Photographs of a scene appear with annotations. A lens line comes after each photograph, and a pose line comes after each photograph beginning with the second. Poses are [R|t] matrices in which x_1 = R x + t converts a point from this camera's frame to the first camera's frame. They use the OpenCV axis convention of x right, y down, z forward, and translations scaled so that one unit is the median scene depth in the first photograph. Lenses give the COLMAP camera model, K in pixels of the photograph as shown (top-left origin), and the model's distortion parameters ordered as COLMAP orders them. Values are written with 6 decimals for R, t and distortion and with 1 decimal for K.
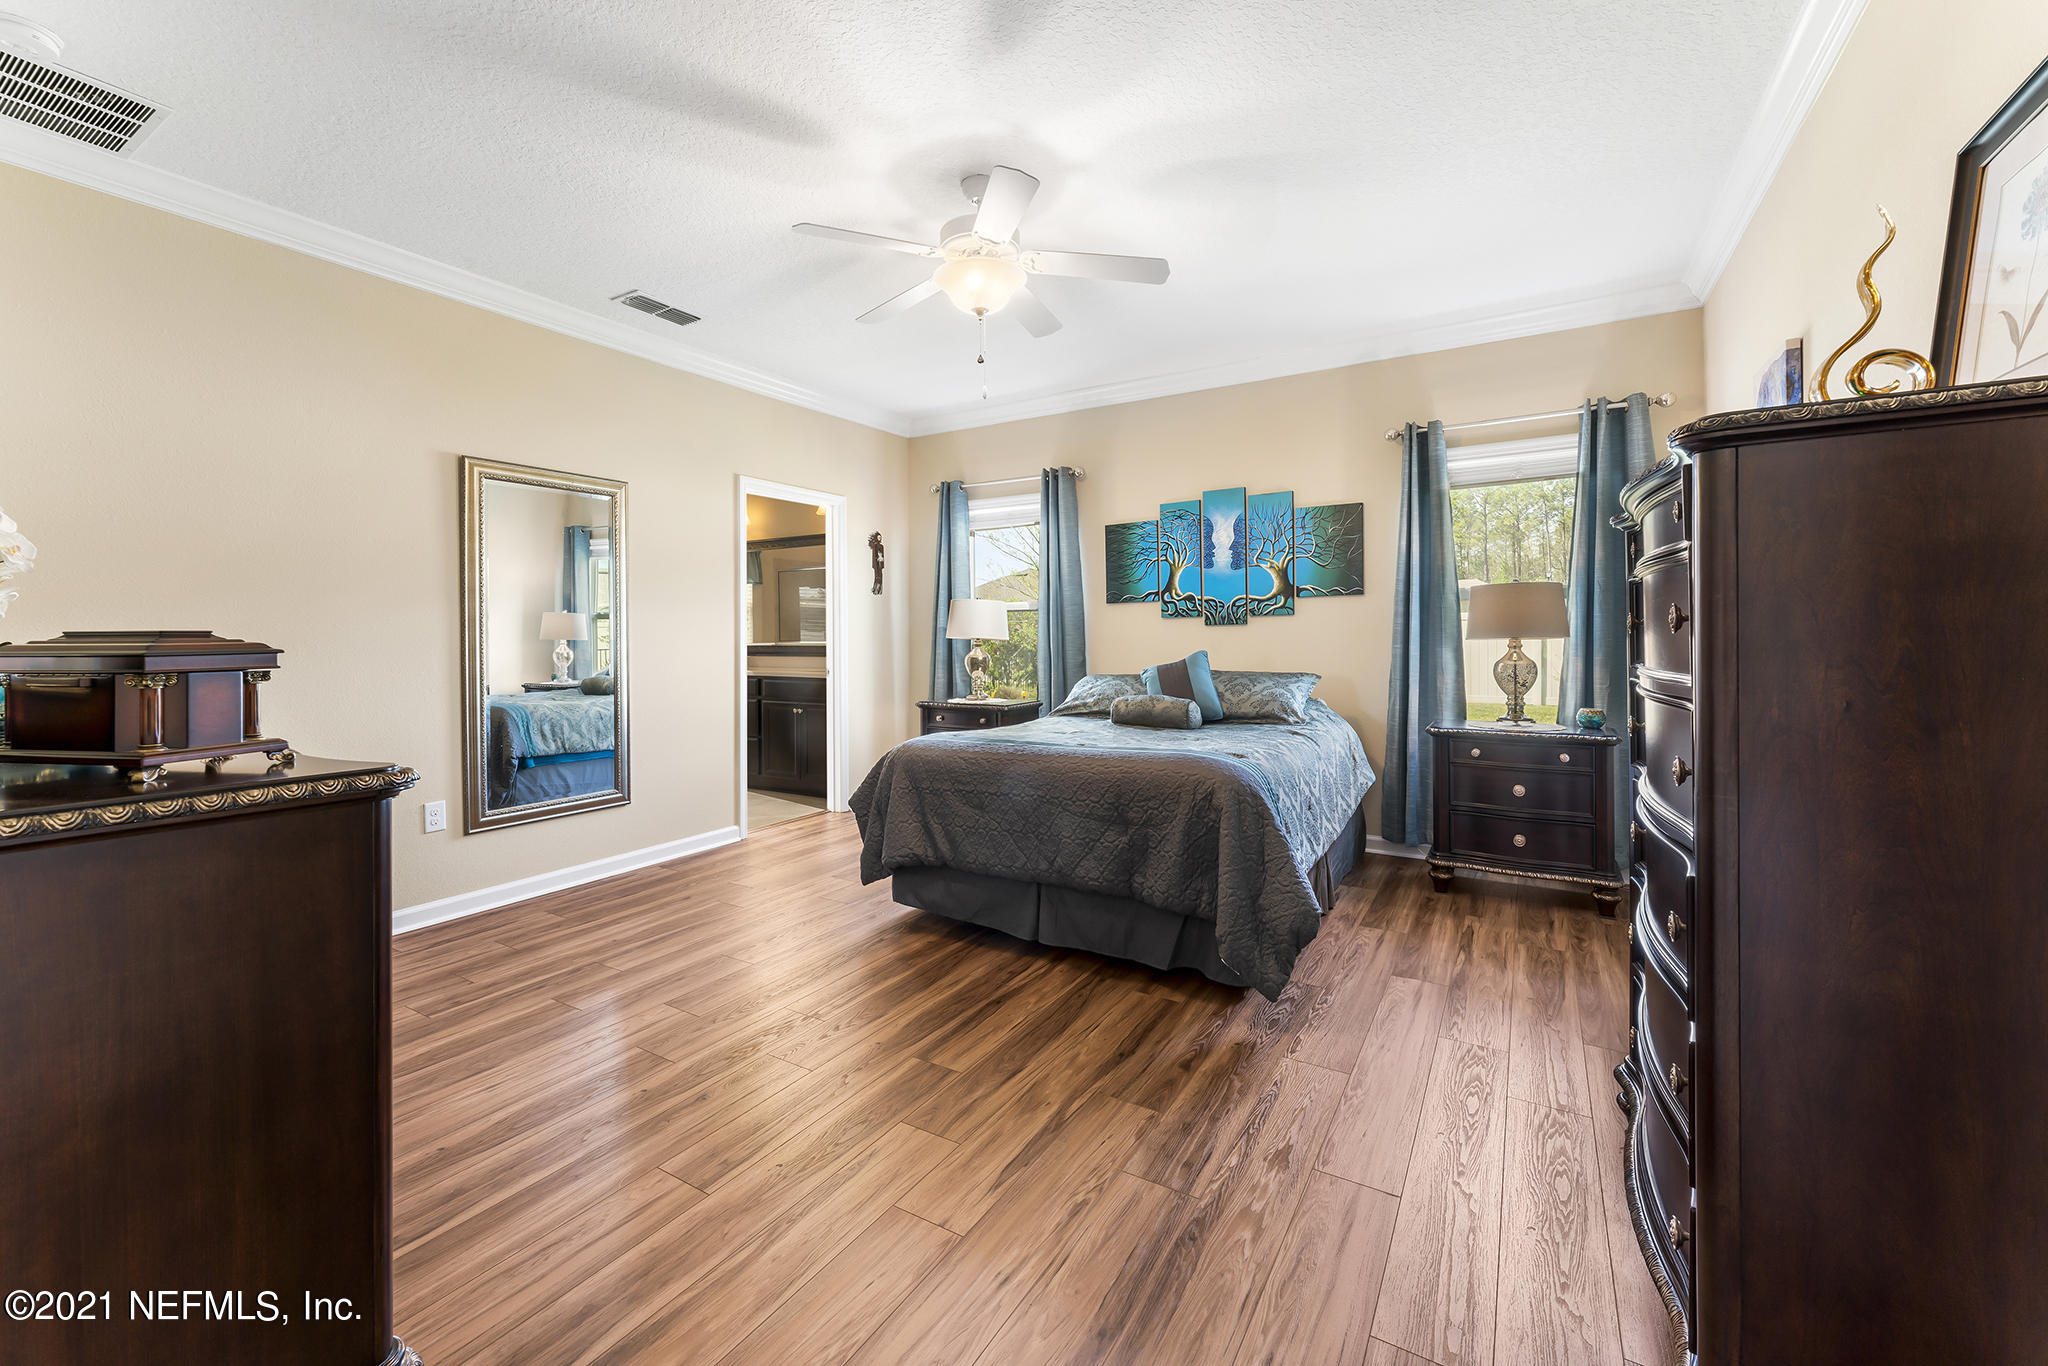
lens RADIAL K [[831.5, 0, 1020.1], [0, 831.5, 635.5], [0, 0, 1]] dist [0.000415, 0.000034]
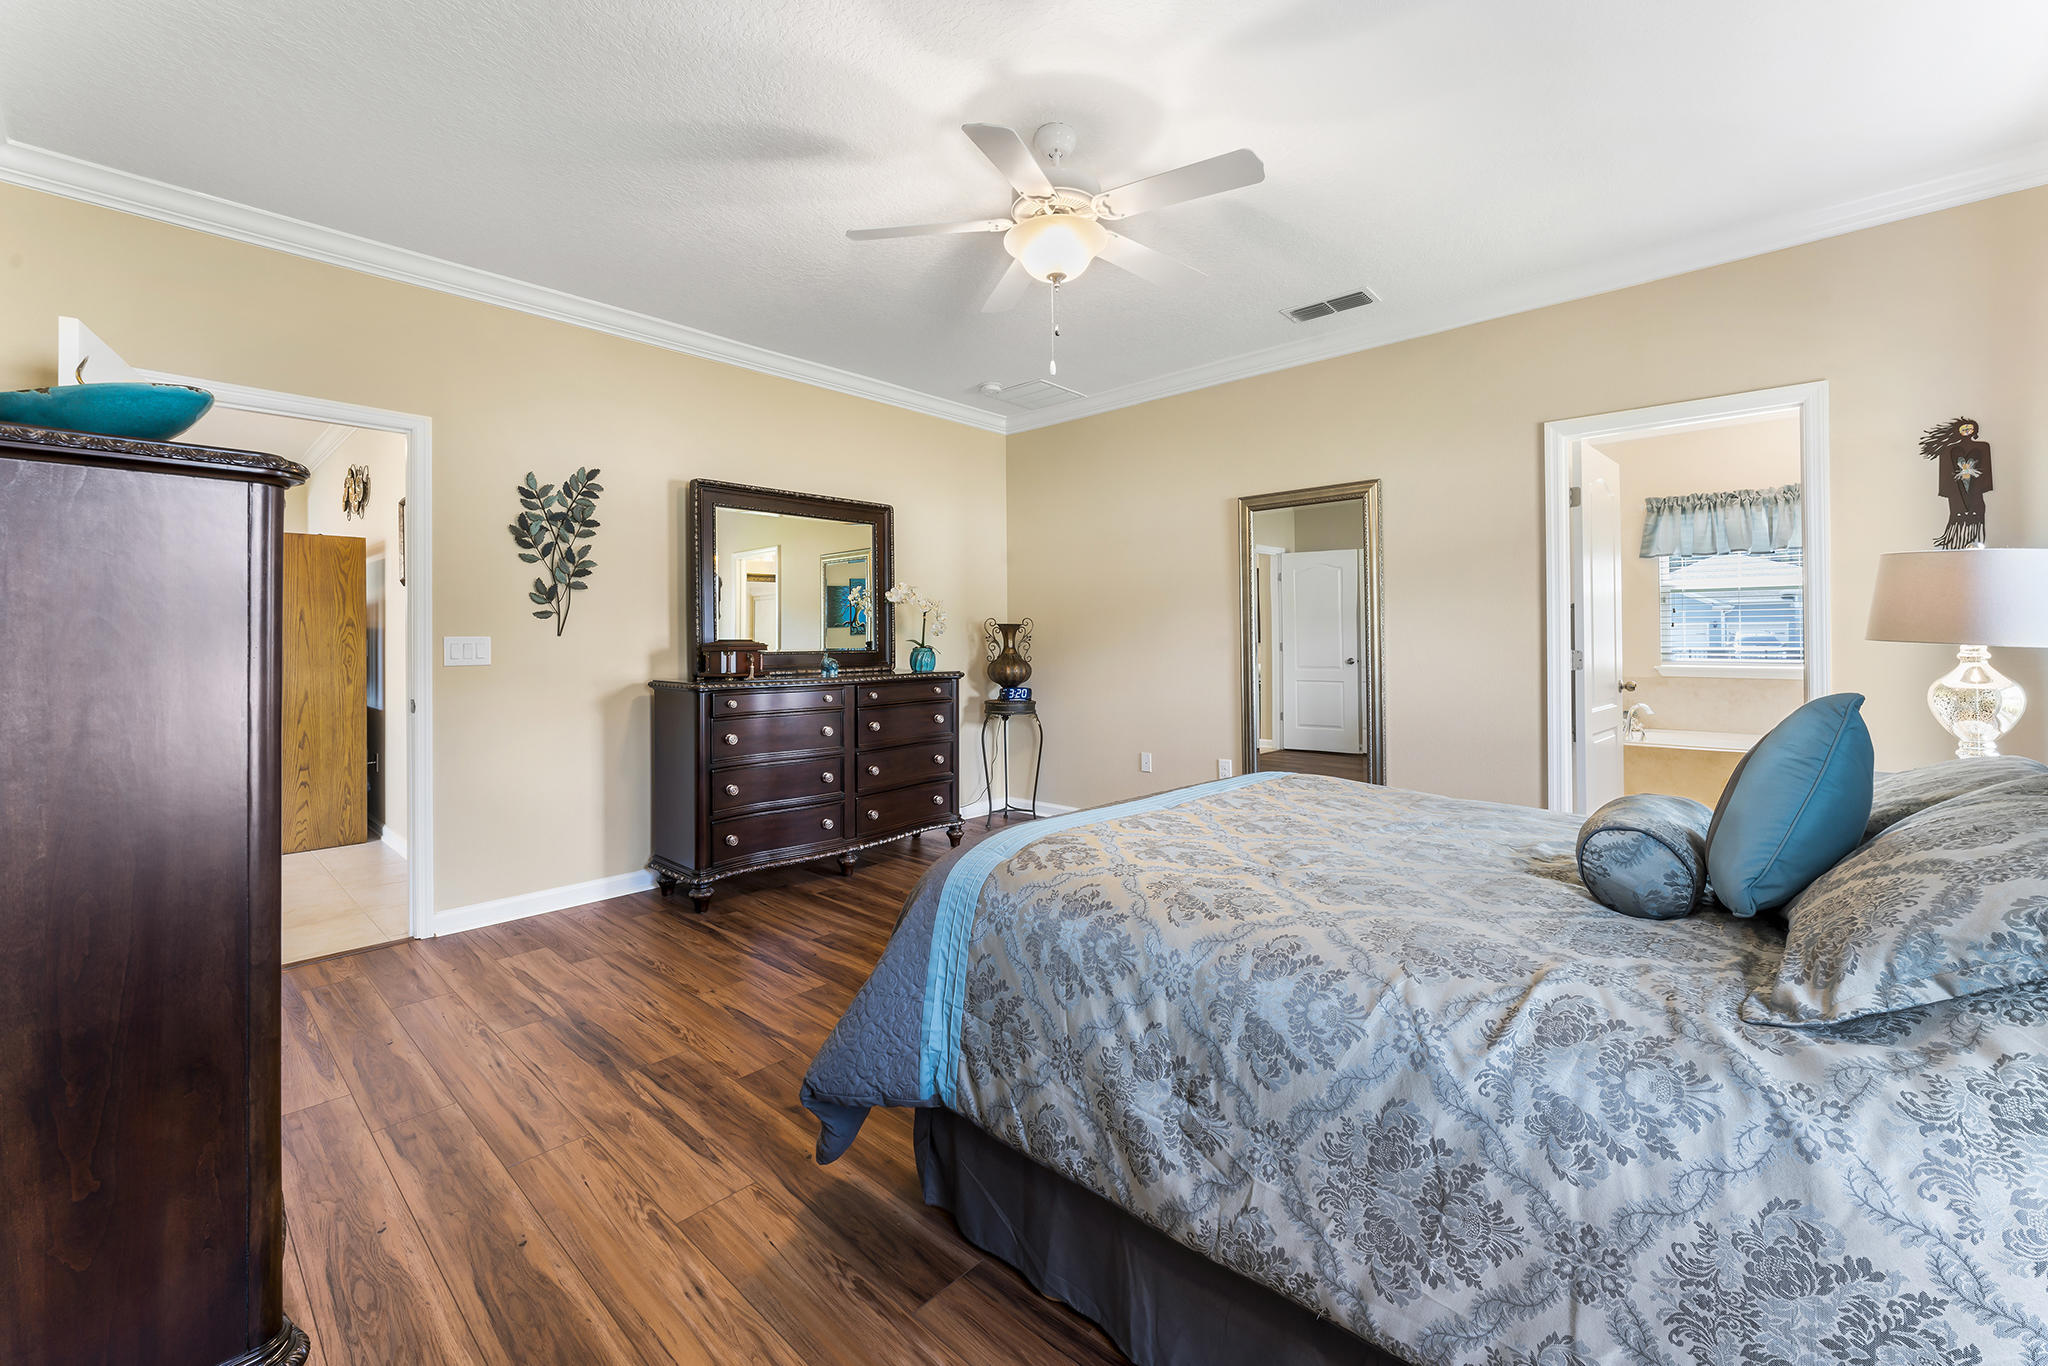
lens RADIAL K [[831.5, 0, 1020.1], [0, 831.5, 635.5], [0, 0, 1]] dist [0.000415, 0.000034]
pose [[-0.197374, 0.008069, -0.980295, 0.892947], [0.009386, 0.999936, 0.006341, -0.015091], [0.980283, -0.007950, -0.197437, 1.210043]]
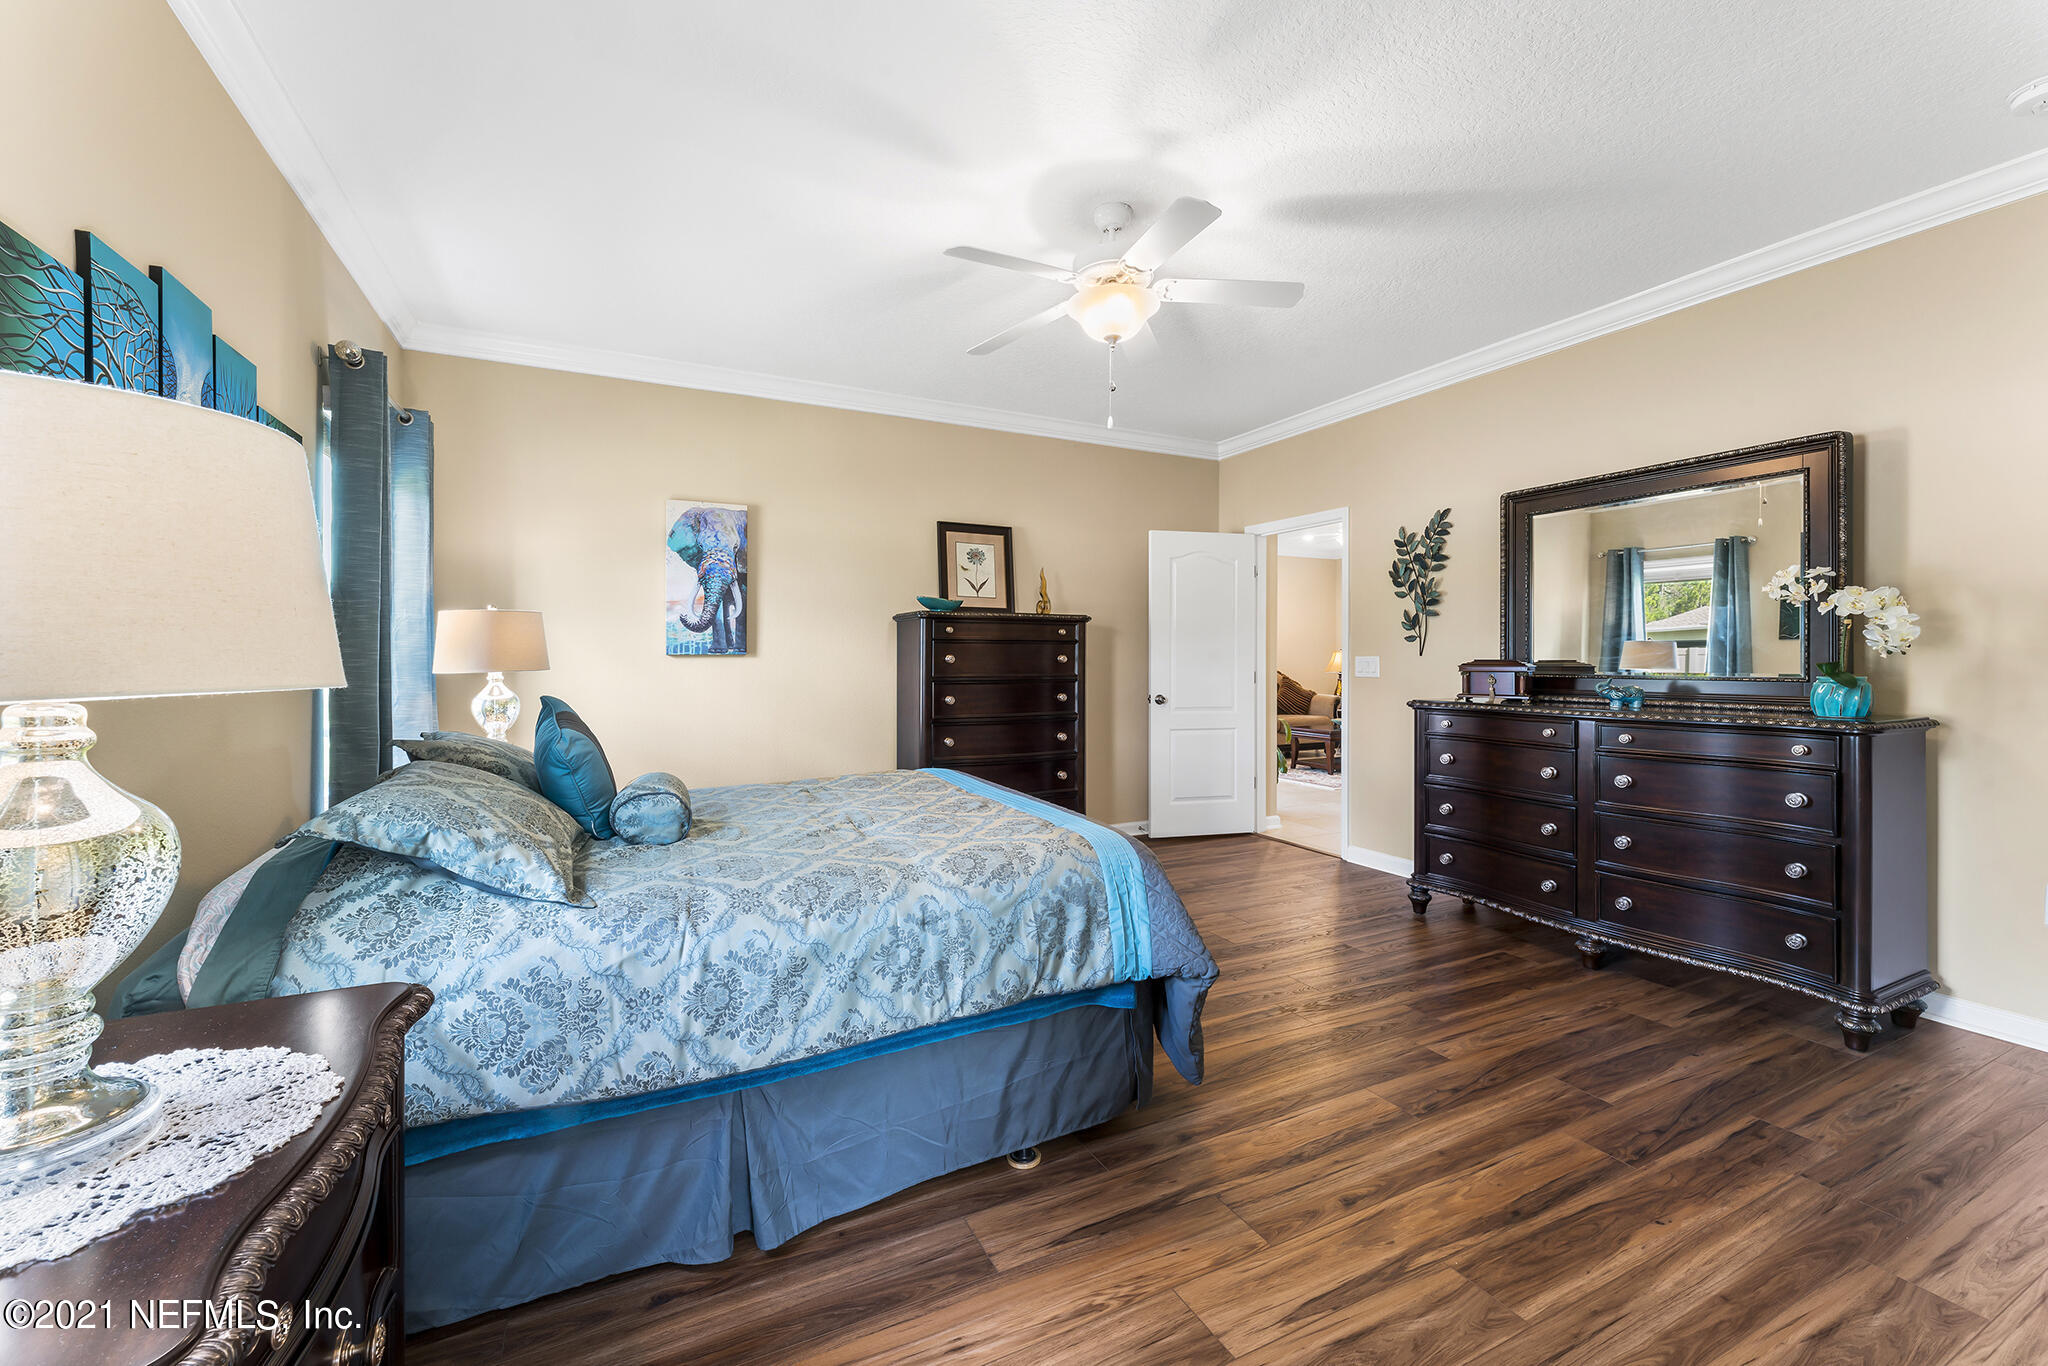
lens RADIAL K [[805.8, 0, 1031.5], [0, 805.8, 659.8], [0, 0, 1]] dist [0.000075, 0.000000]
pose [[-0.850049, 0.001884, 0.526700, -0.496233], [-0.000631, 0.999989, -0.004595, 0.002717], [-0.526703, -0.004238, -0.850039, 1.971410]]
